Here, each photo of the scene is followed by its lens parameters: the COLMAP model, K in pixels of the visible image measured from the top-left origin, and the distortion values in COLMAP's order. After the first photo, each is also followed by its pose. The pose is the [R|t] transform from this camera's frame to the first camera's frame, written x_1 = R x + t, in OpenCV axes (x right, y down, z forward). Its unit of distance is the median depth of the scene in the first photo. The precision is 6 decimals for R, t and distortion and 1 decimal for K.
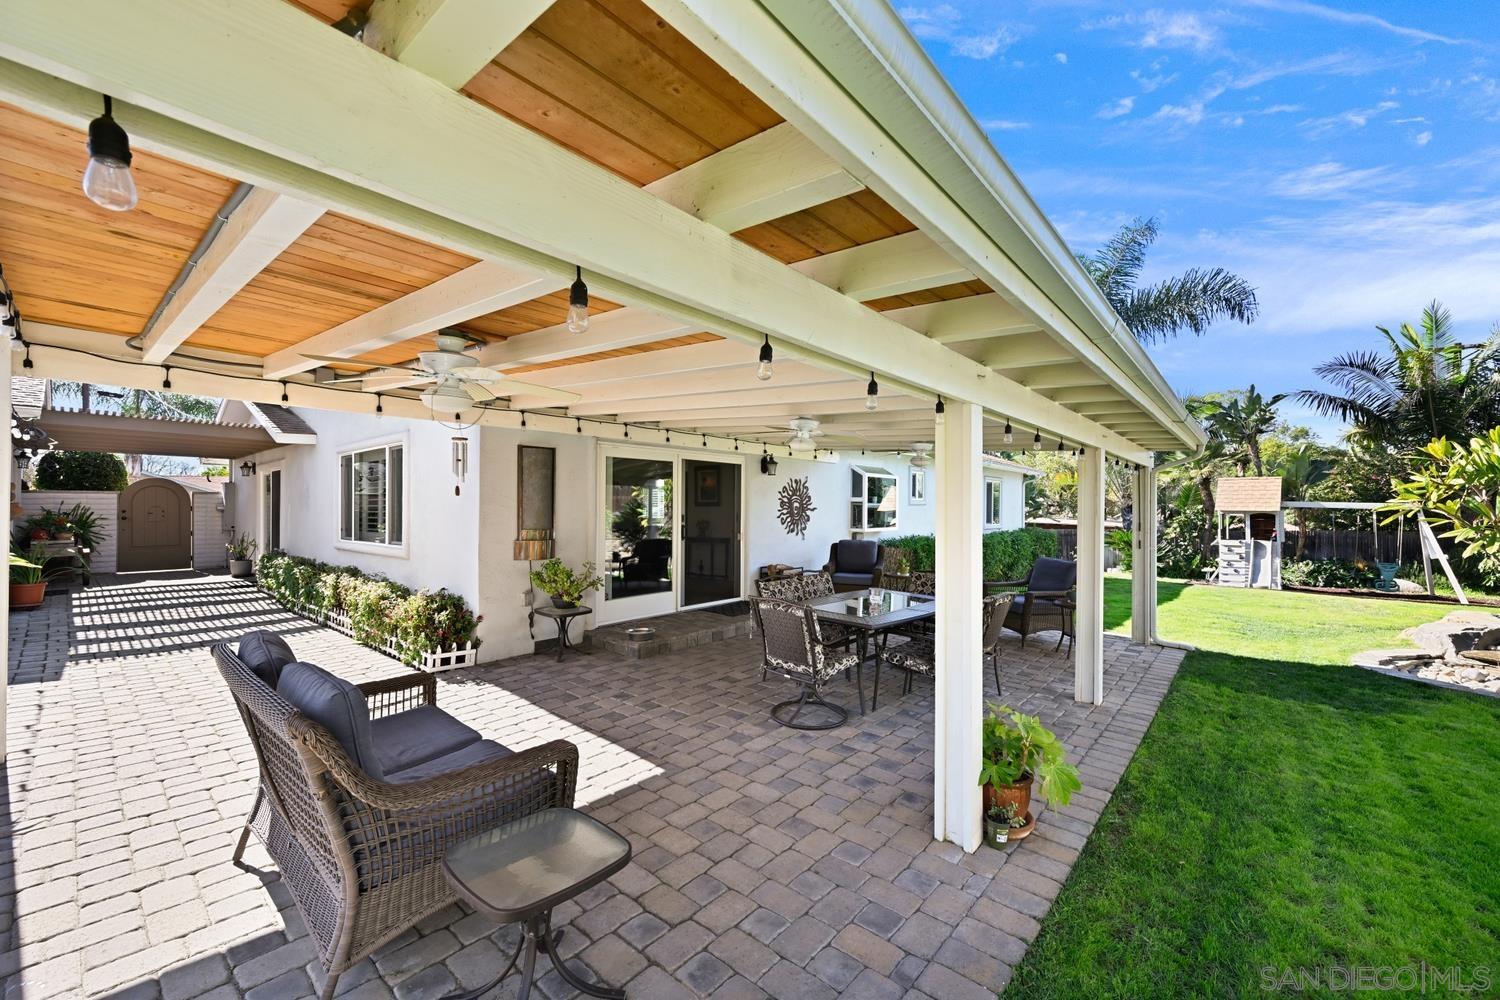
lens RADIAL K [[586.2, 0, 754.9], [0, 586.2, 512.4], [0, 0, 1]] dist [-0.001793, 0.000047]
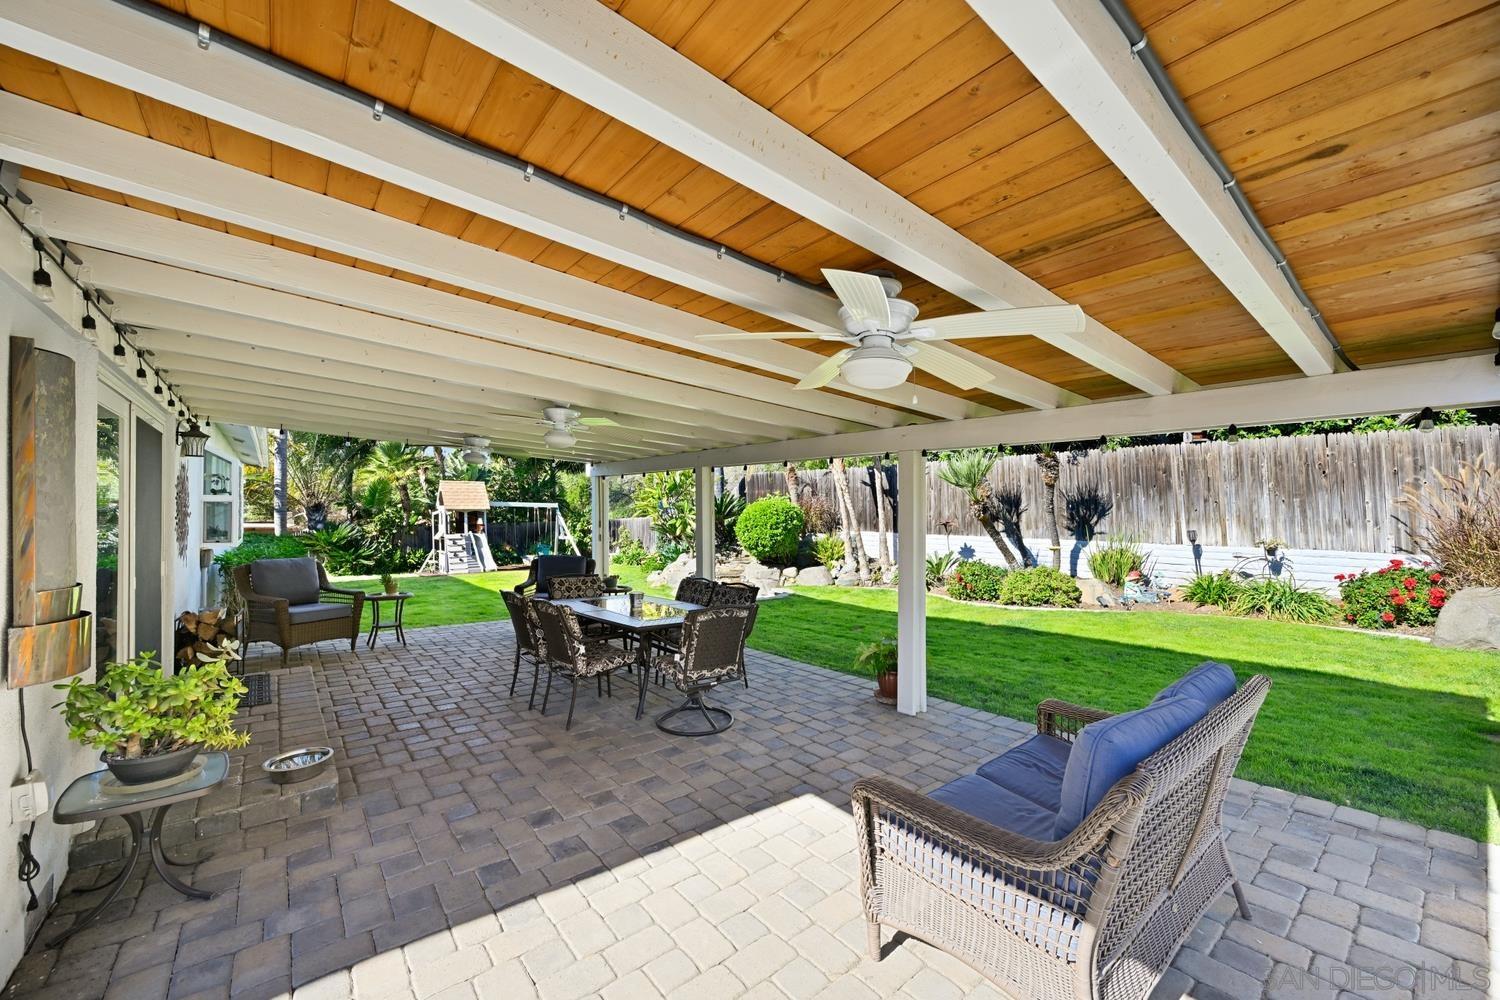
lens RADIAL K [[586.2, 0, 754.9], [0, 586.2, 512.4], [0, 0, 1]] dist [-0.001793, 0.000047]
pose [[0.176727, -0.012789, 0.984177, -0.687296], [0.005852, 0.999912, 0.011942, -0.020604], [-0.984242, 0.003649, 0.176787, 0.562495]]
